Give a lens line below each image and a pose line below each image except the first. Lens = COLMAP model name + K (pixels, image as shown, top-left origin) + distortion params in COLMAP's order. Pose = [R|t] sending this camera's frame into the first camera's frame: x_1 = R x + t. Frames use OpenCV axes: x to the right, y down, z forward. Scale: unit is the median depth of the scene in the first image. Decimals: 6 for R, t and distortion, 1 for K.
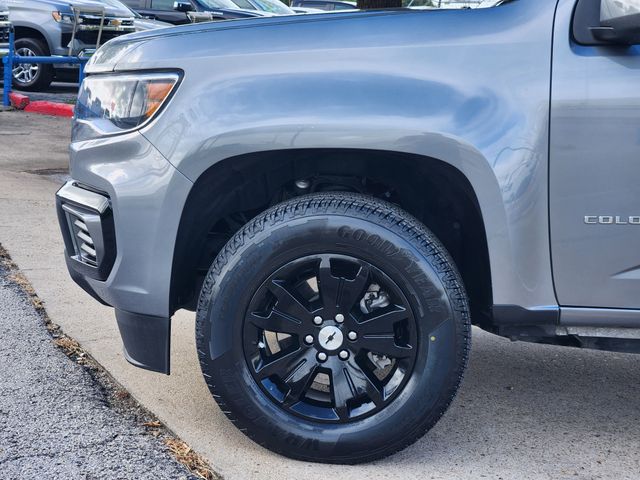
lens RADIAL K [[1216.4, 0, 320.0], [0, 1216.4, 240.0], [0, 0, 1]] dist [-0.567922, 5.086347]
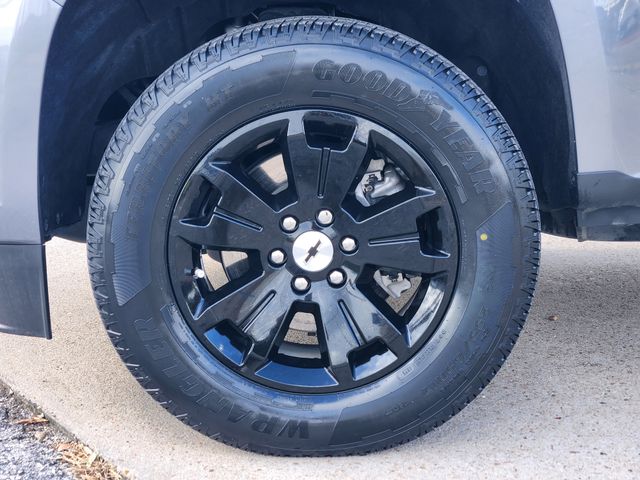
lens RADIAL K [[1327.7, 0, 383.8], [0, 1327.7, 241.2], [0, 0, 1]] dist [-0.629553, 5.408201]
pose [[0.989609, -0.084991, 0.115976, -0.032191], [0.079795, 0.995619, 0.048739, 0.046127], [-0.119610, -0.038978, 0.992056, 0.339890]]
